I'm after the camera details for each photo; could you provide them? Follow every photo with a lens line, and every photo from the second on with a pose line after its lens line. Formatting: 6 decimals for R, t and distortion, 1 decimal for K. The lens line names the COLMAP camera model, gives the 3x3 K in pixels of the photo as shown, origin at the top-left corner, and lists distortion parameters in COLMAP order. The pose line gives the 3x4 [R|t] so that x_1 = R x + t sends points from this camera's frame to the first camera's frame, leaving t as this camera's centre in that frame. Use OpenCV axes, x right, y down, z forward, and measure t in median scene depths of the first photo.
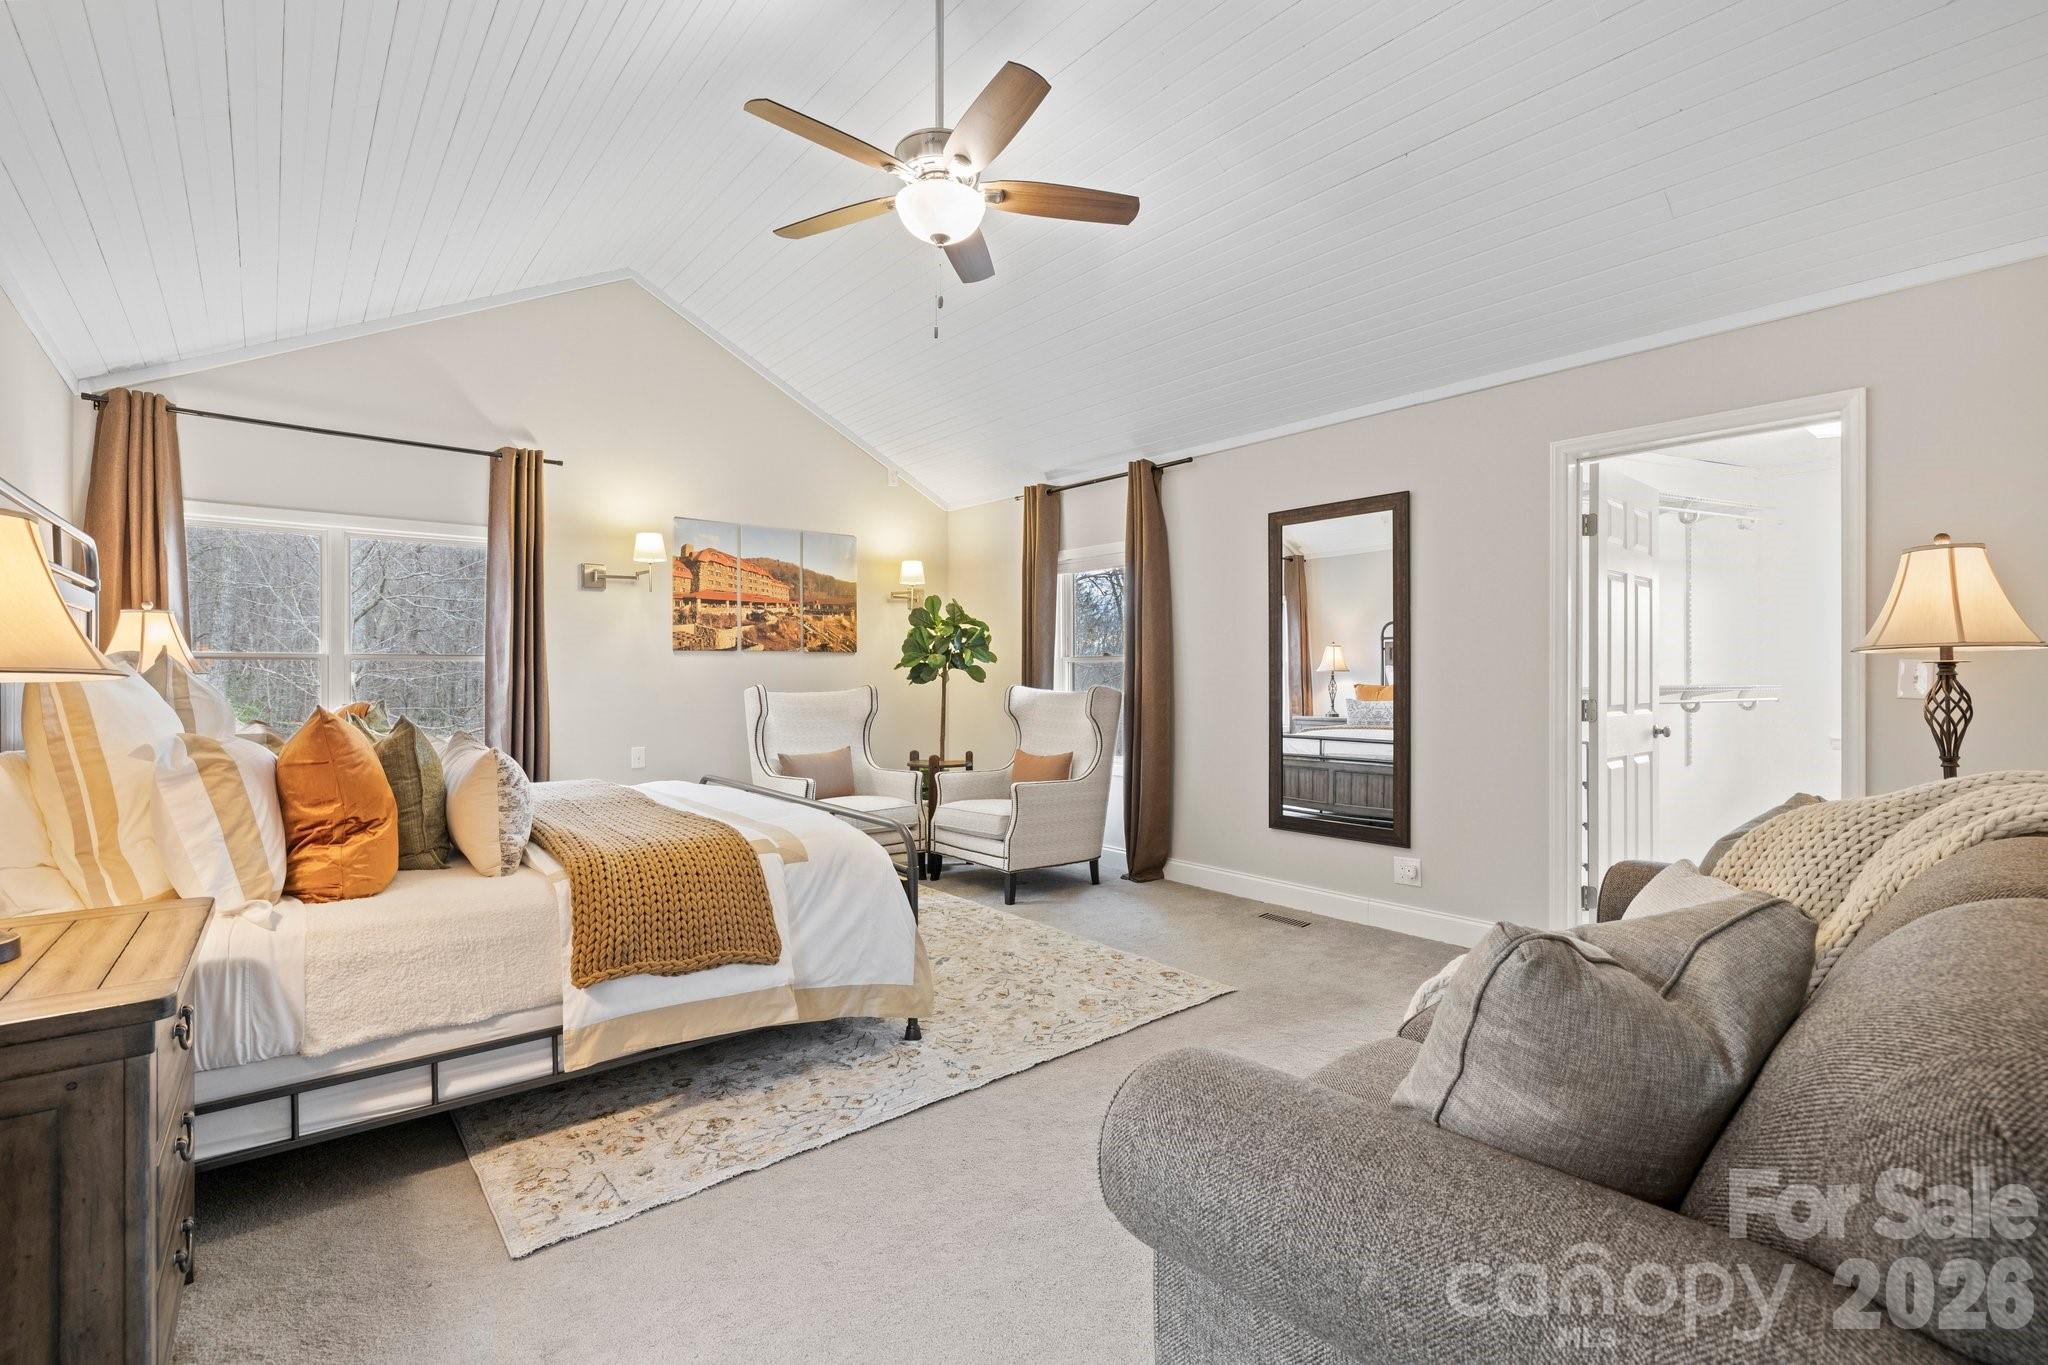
lens RADIAL K [[924.0, 0, 1024.0], [0, 924.0, 682.5], [0, 0, 1]] dist [-0.000323, -0.000215]
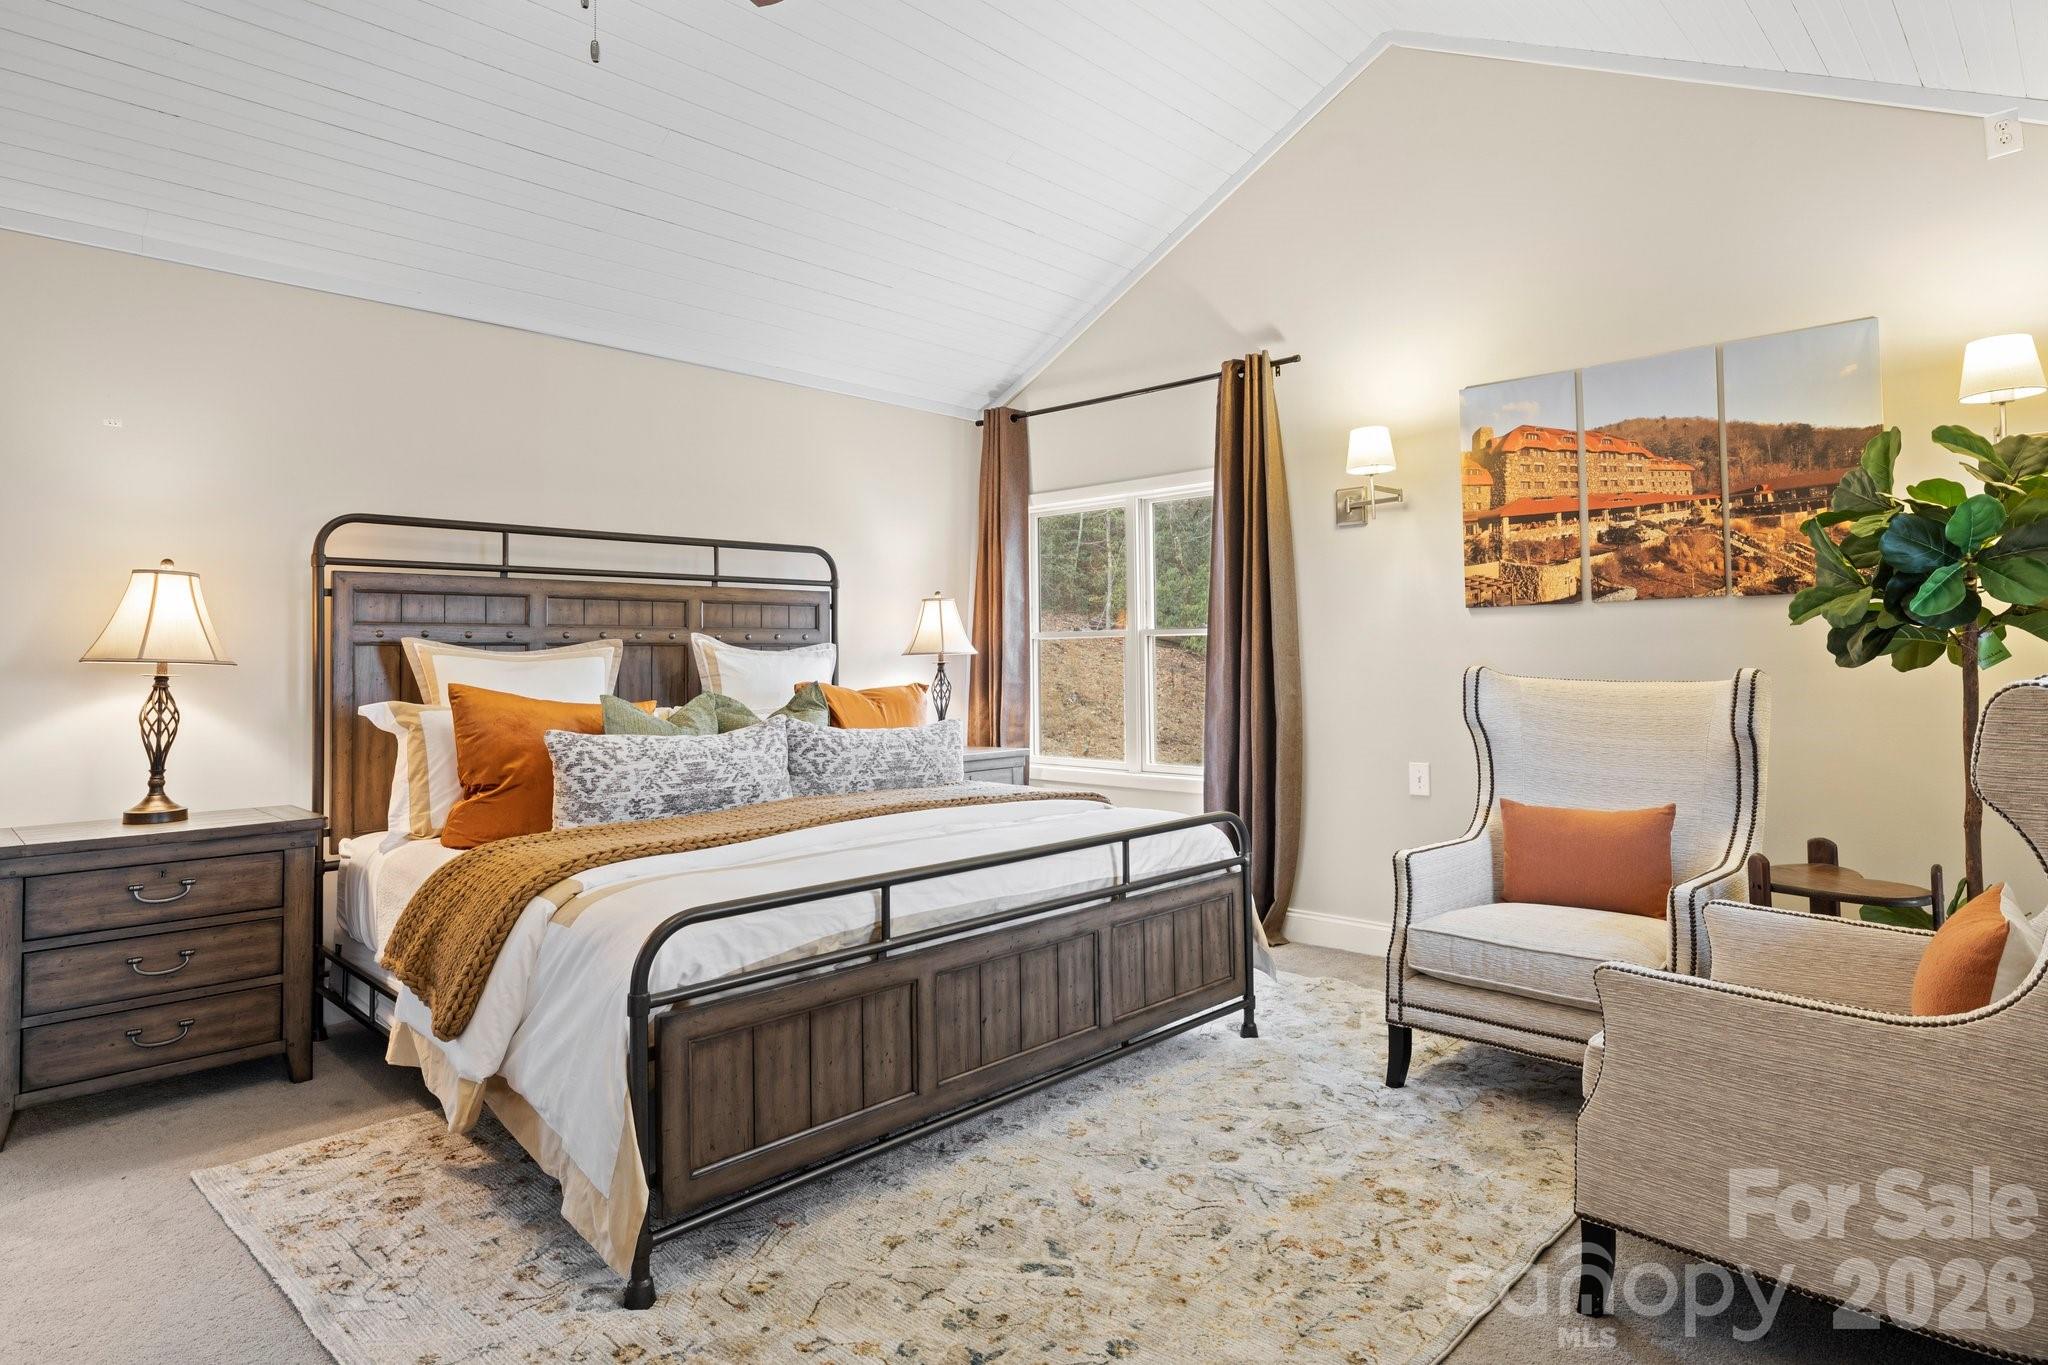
lens RADIAL K [[1147.9, 0, 1024.3], [0, 1147.9, 621.8], [0, 0, 1]] dist [0.012266, -0.000413]
pose [[0.108473, -0.027522, -0.993718, 0.327727], [0.002590, 0.999621, -0.027403, -0.005683], [0.994096, 0.000398, 0.108503, 0.613054]]
